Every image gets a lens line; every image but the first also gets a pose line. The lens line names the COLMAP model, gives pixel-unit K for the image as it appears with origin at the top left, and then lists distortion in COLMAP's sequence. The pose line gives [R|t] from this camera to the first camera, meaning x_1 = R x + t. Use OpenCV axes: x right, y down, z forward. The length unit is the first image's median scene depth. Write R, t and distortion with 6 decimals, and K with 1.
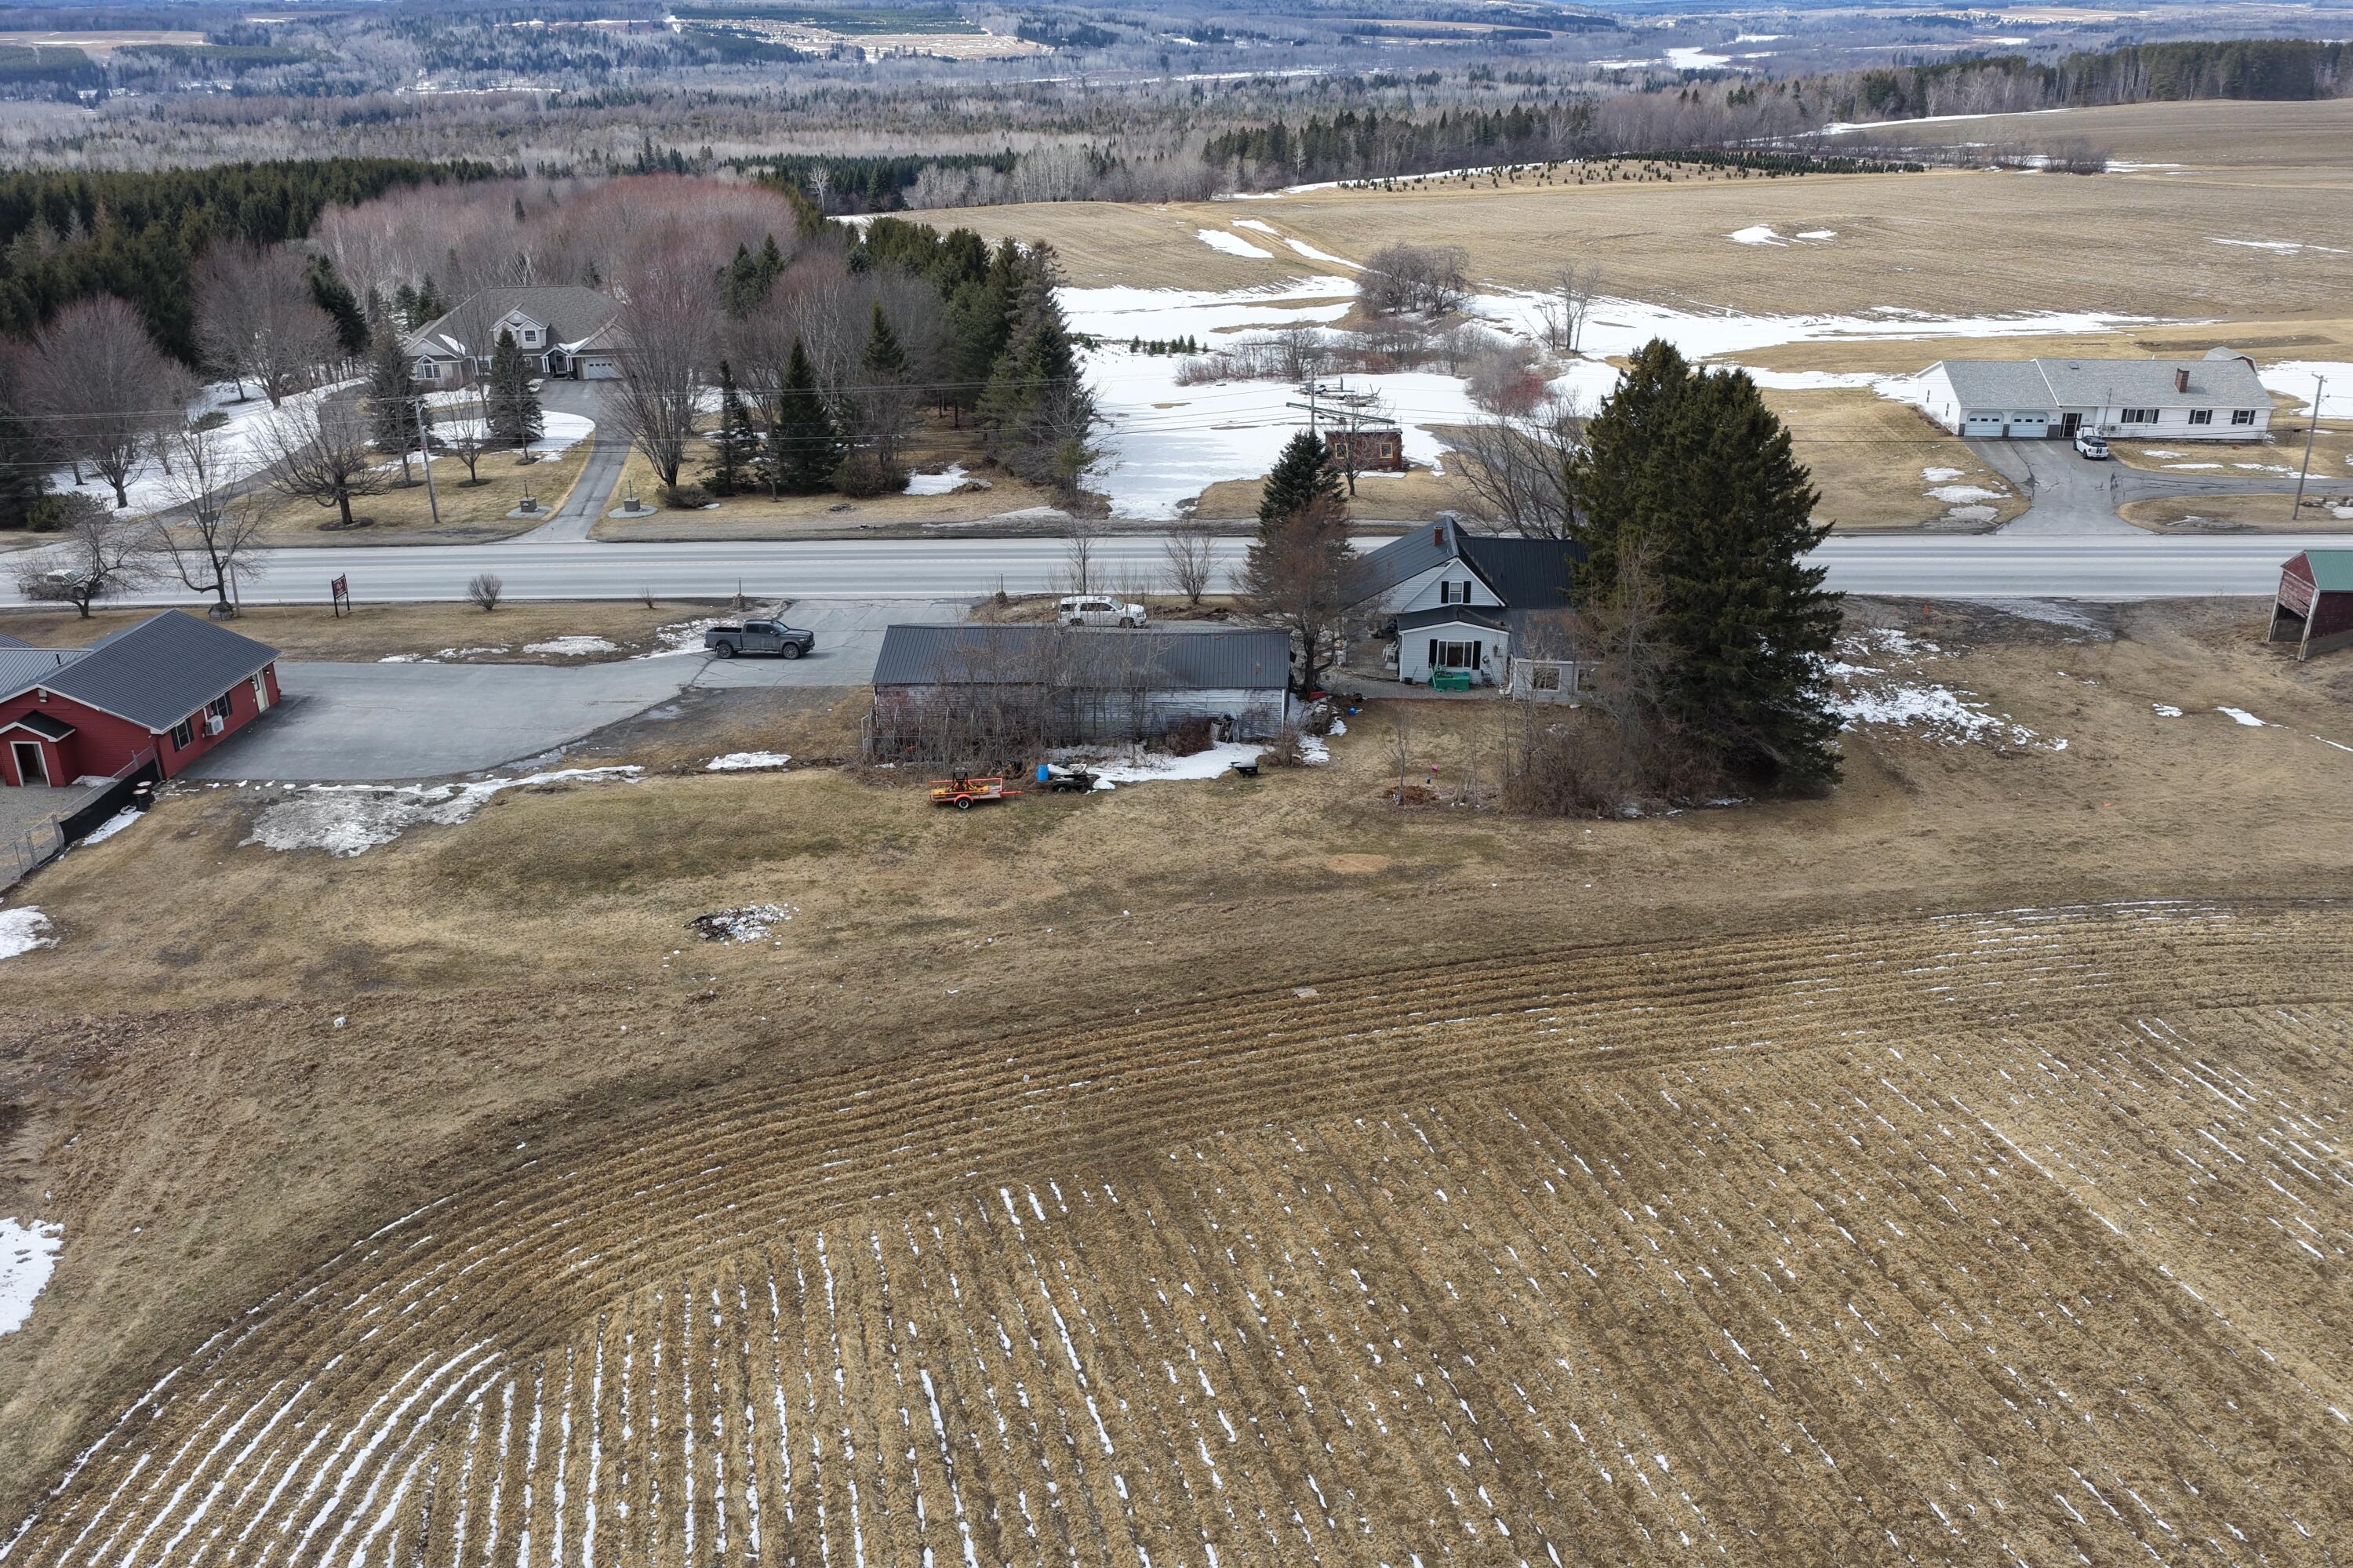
lens RADIAL K [[1947.4, 0, 1196.1], [0, 1947.4, 776.0], [0, 0, 1]] dist [-0.004966, 0.019744]
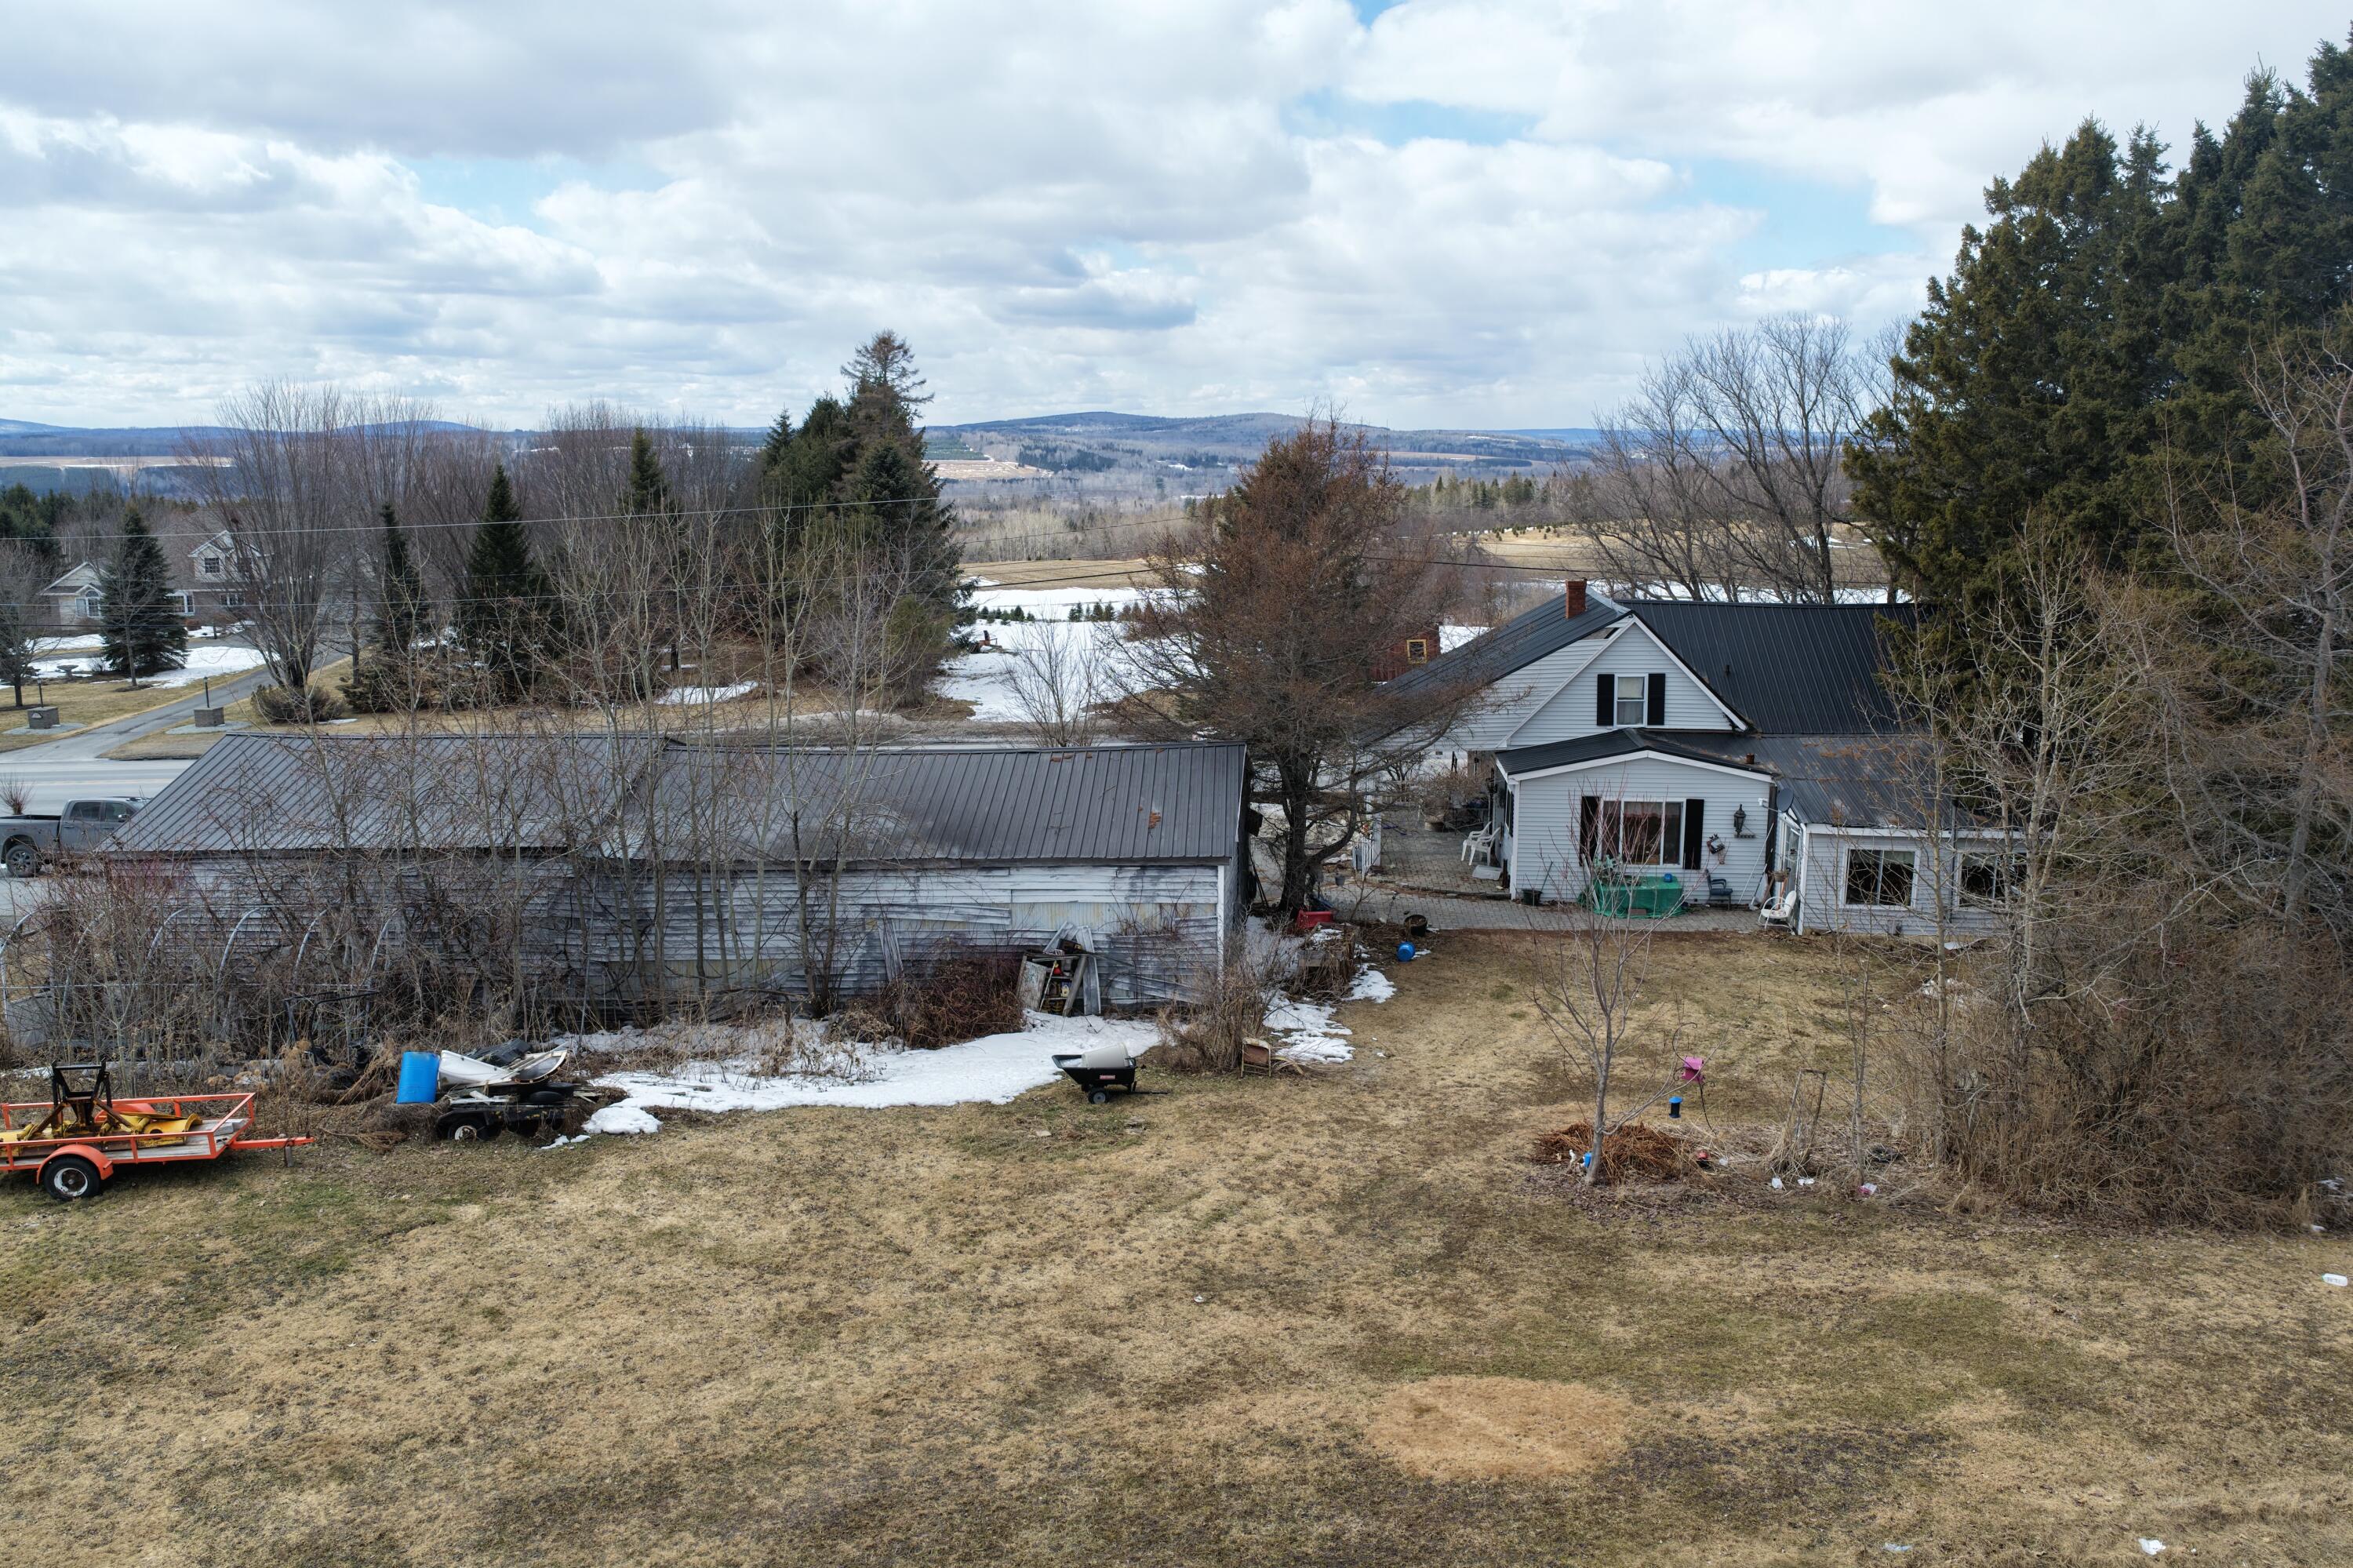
lens RADIAL K [[1947.4, 0, 1196.1], [0, 1947.4, 776.0], [0, 0, 1]] dist [-0.004966, 0.019744]
pose [[0.999998, -0.000540, 0.001699, 0.037931], [0.000882, 0.978039, -0.208419, 0.013901], [-0.001549, 0.208421, 0.978038, 0.617325]]
